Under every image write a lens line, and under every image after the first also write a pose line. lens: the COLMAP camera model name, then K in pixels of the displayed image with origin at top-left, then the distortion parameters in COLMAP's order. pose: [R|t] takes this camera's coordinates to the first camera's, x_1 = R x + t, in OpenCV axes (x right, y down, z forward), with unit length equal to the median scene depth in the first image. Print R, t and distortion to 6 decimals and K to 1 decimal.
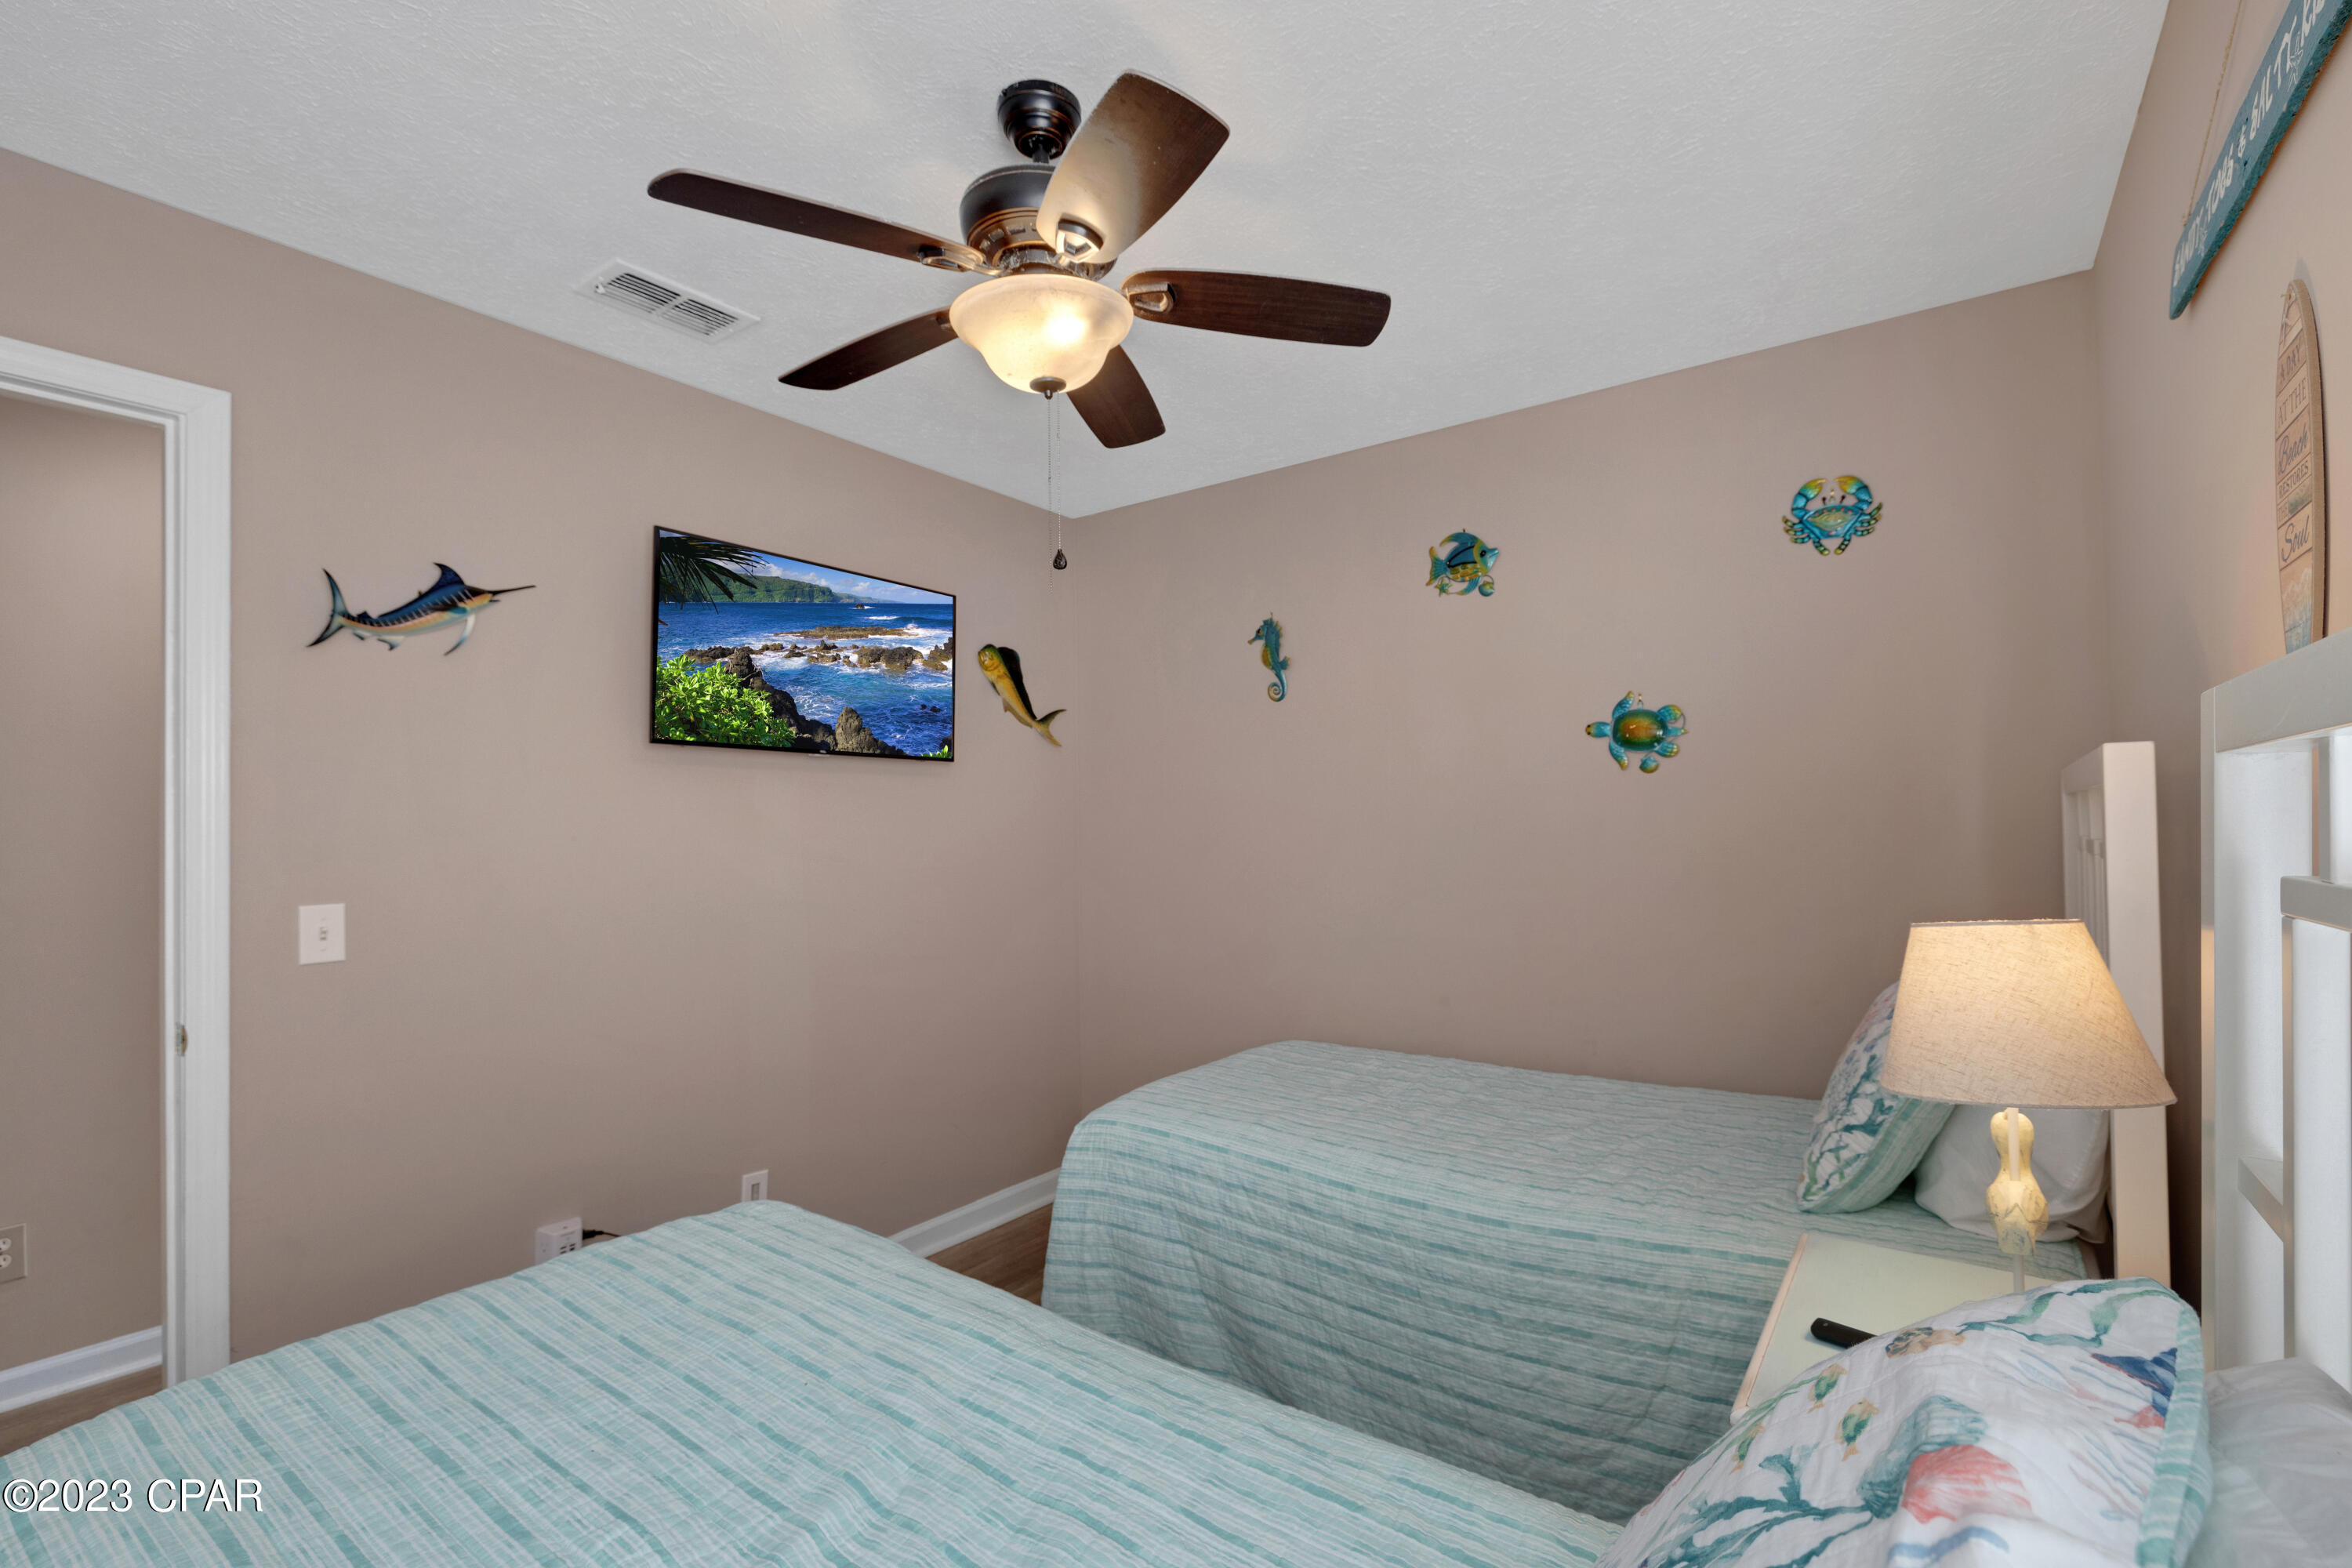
lens RADIAL K [[1003.6, 0, 1178.3], [0, 1003.6, 803.6], [0, 0, 1]] dist [-0.003321, 0.001691]
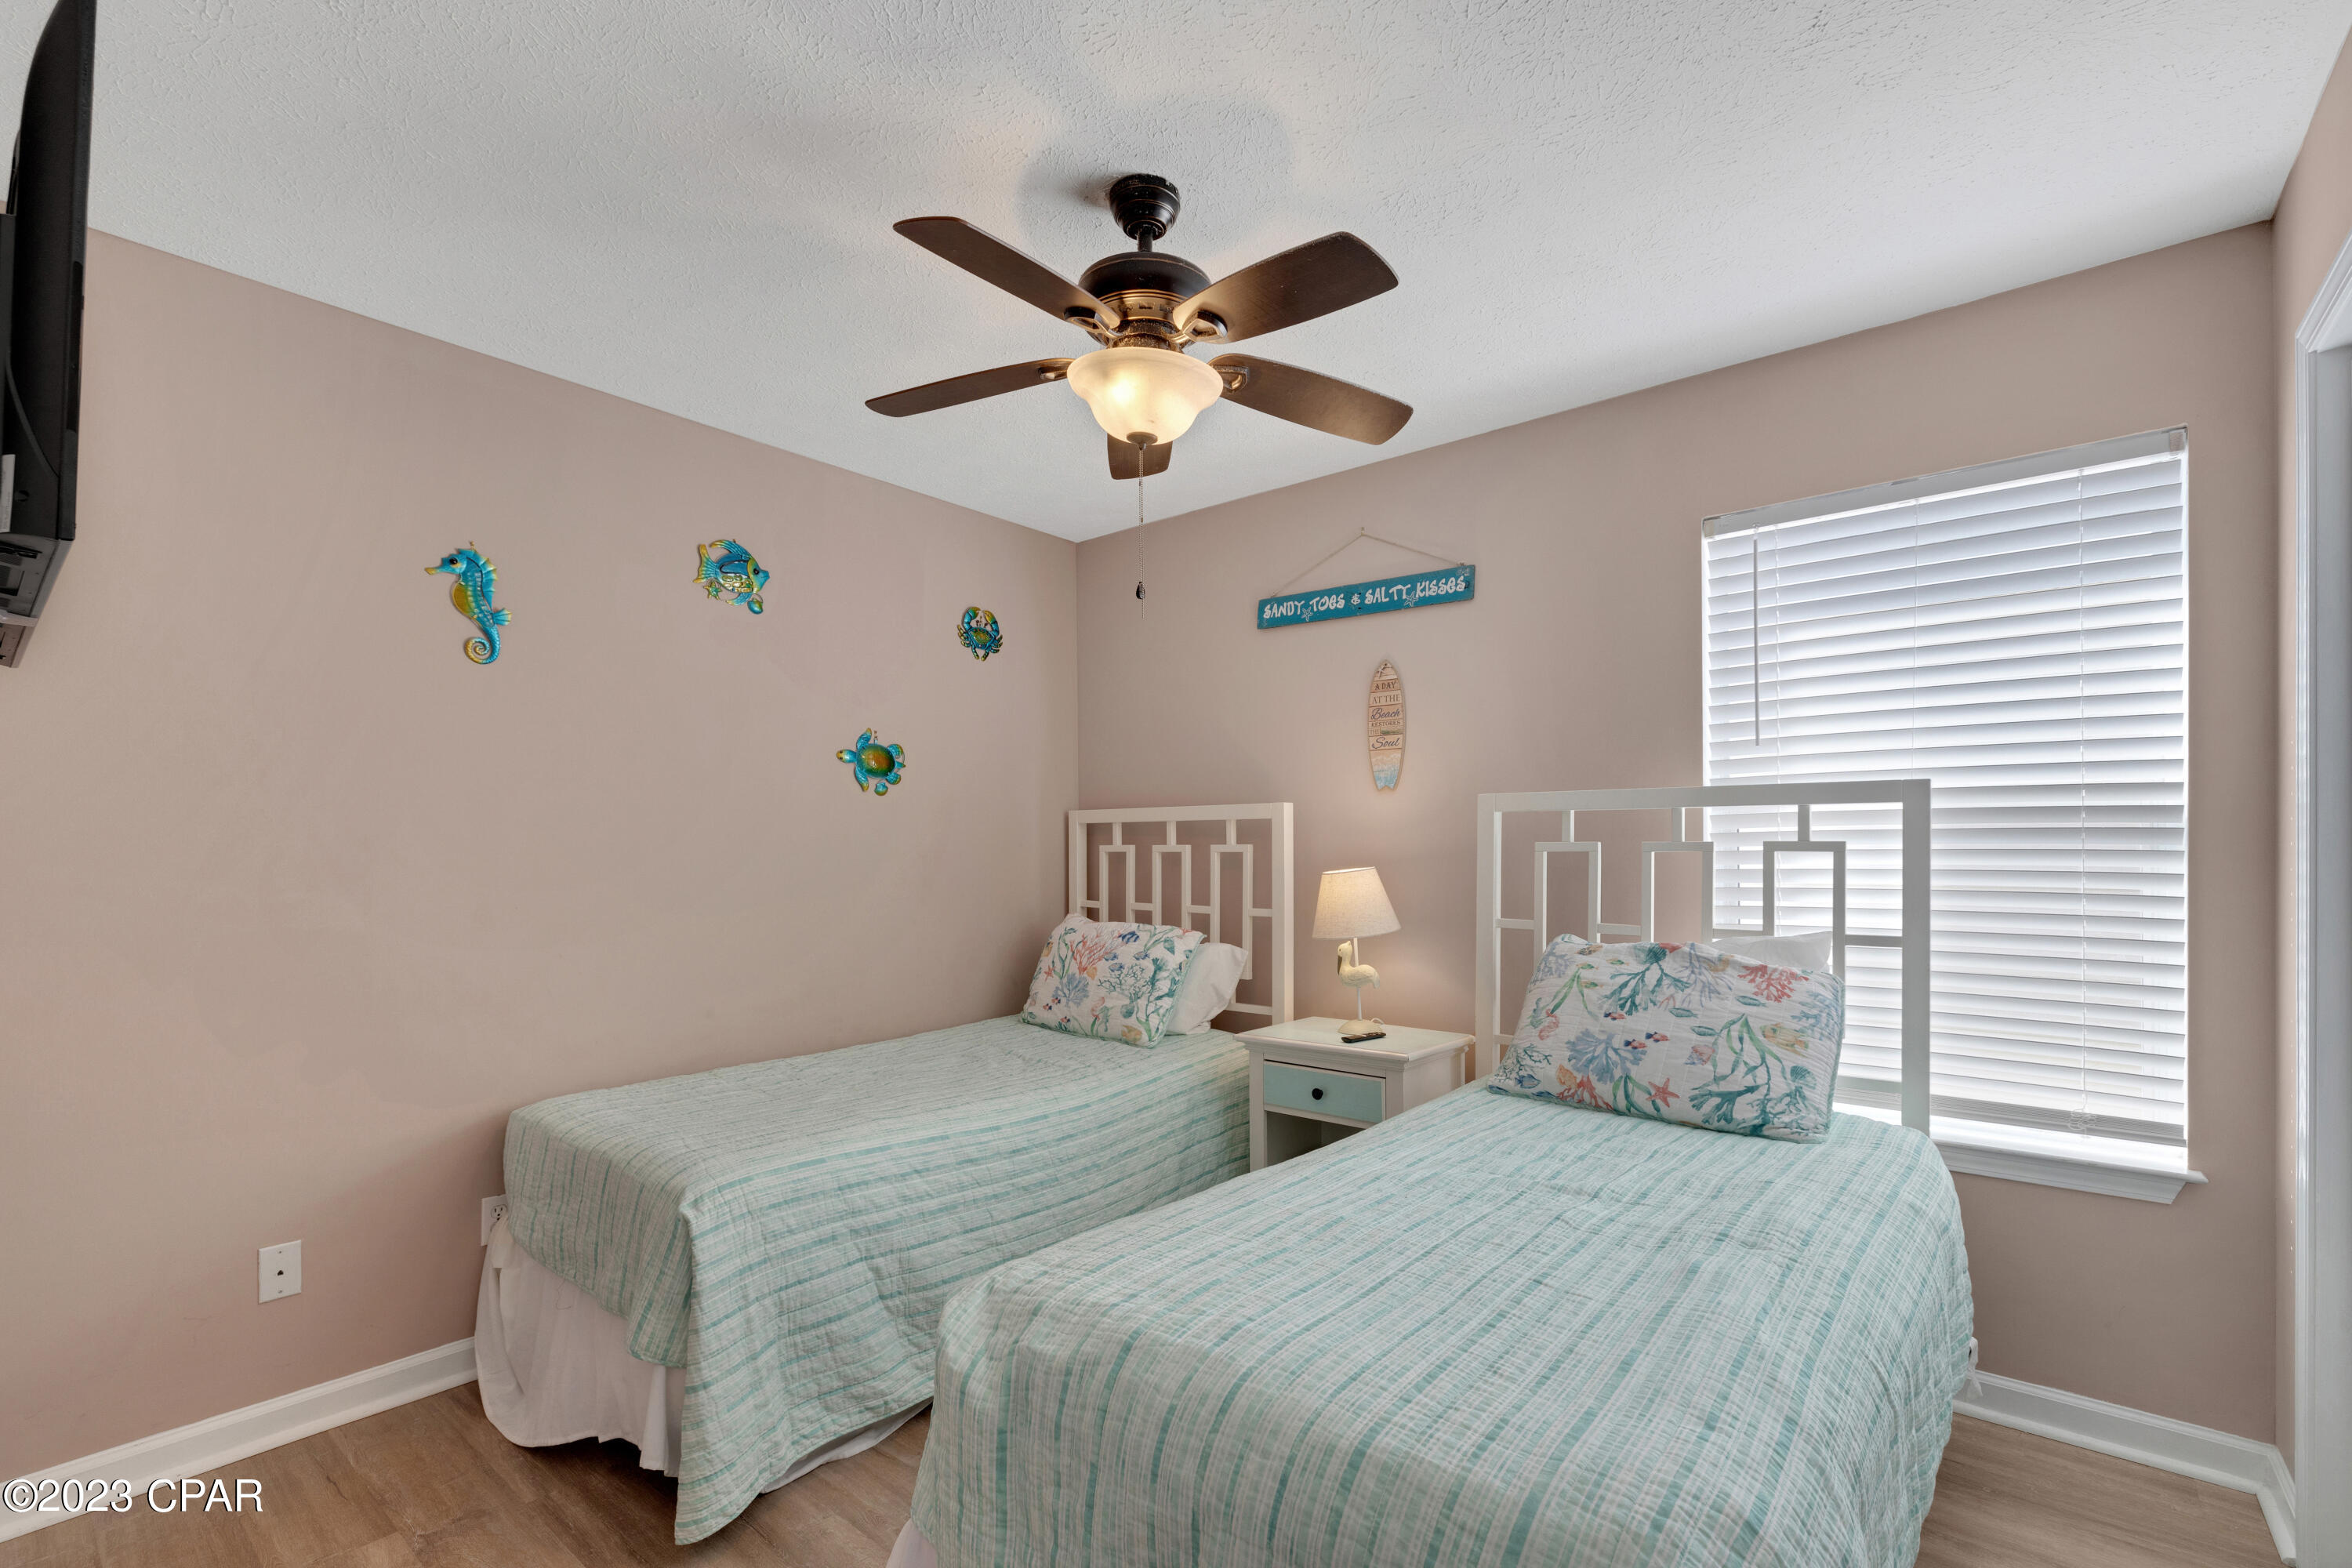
lens RADIAL K [[1003.6, 0, 1231.1], [0, 1003.6, 847.5], [0, 0, 1]] dist [-0.003321, 0.001691]
pose [[0.054492, 0.013488, 0.998423, -0.942707], [-0.019612, 0.999730, -0.012435, 0.051672], [-0.998322, -0.018903, 0.054742, 0.609275]]
